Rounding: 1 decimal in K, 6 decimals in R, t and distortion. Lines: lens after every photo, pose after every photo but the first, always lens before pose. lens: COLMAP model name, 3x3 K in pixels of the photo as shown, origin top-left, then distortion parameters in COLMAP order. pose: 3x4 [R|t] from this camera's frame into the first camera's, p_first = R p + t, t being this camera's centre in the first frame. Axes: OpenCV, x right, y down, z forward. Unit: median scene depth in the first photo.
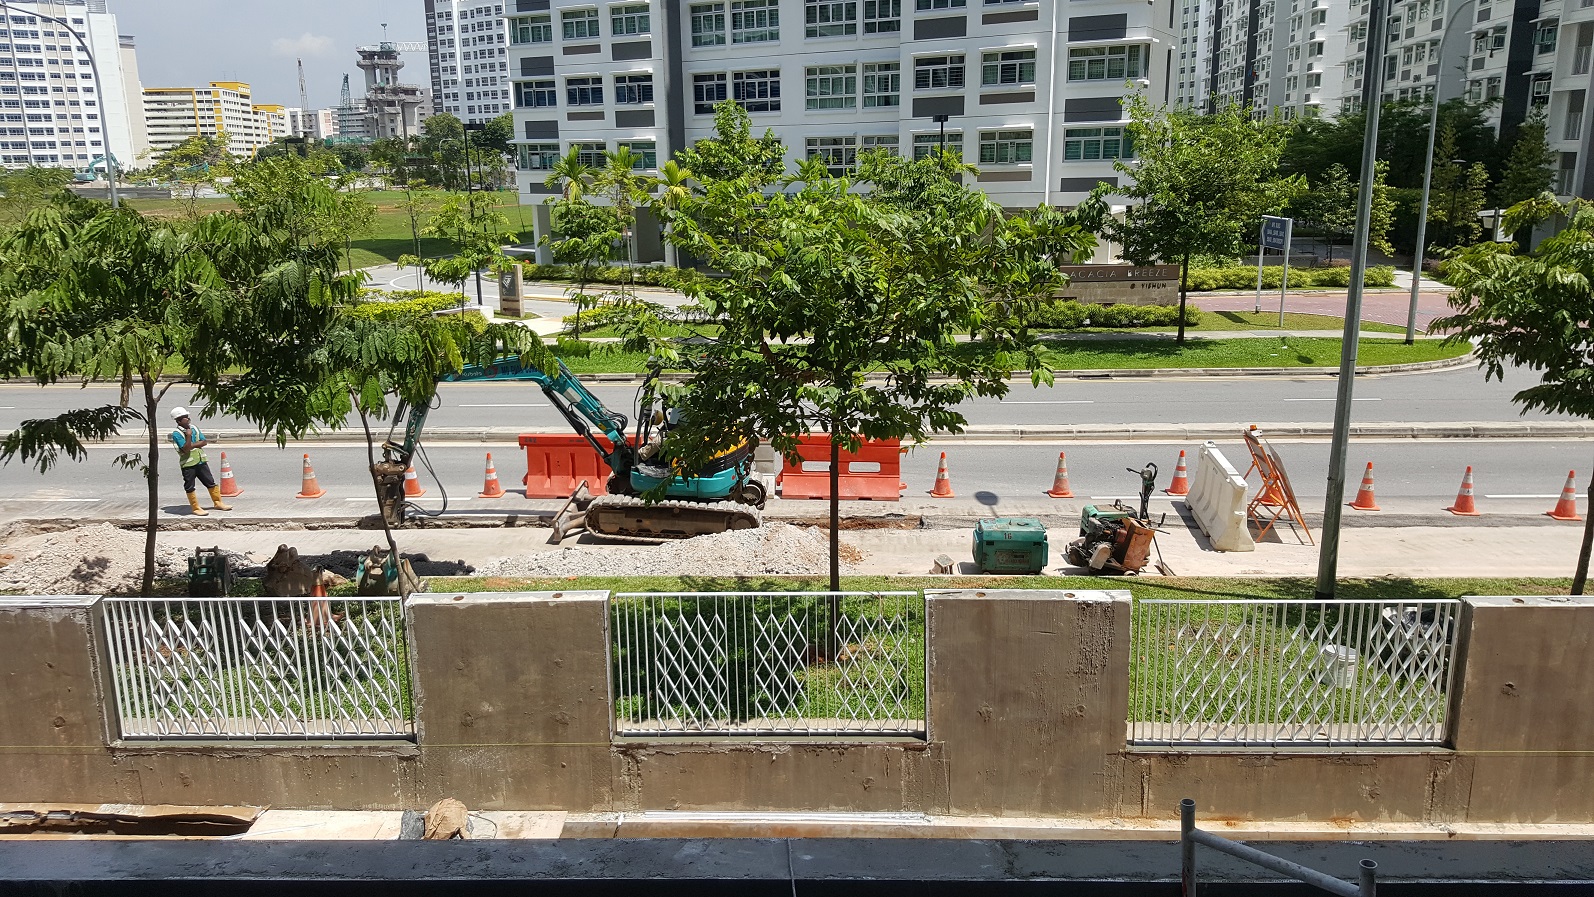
lens RADIAL K [[1245.9, 0, 798.2], [0, 1245.9, 440.7], [0, 0, 1]] dist [0.151768, -0.245468]
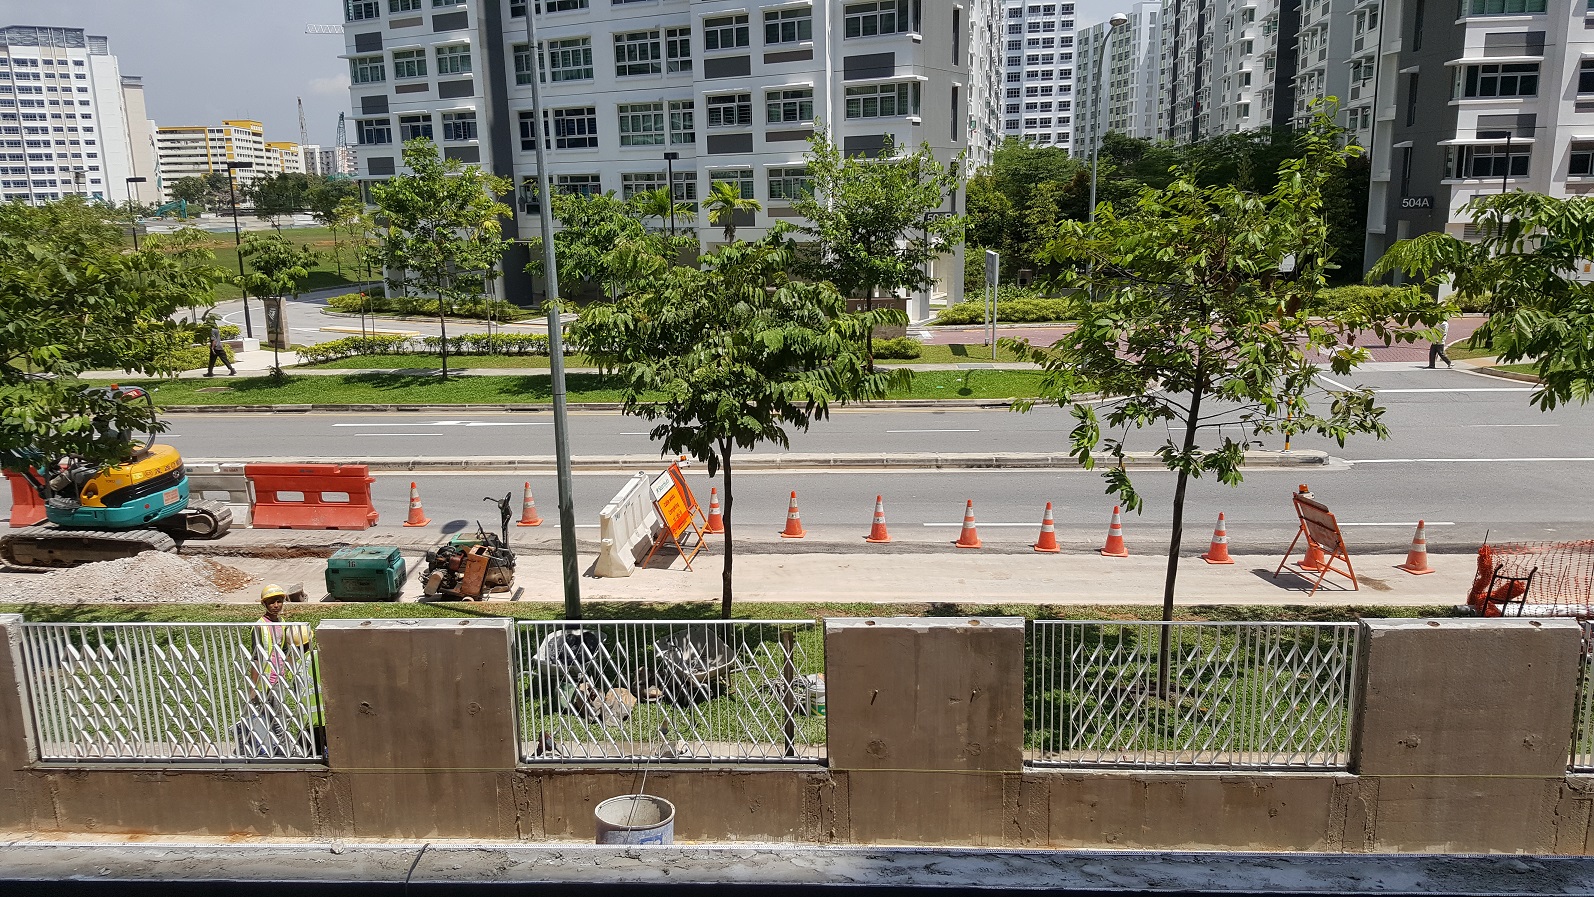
lens RADIAL K [[1237.2, 0, 797.5], [0, 1237.2, 451.2], [0, 0, 1]] dist [0.162793, -0.261544]
pose [[0.999393, -0.000360, -0.034831, 0.188716], [-0.000148, 0.999894, -0.014555, -0.000622], [0.034833, 0.014552, 0.999287, -0.007198]]
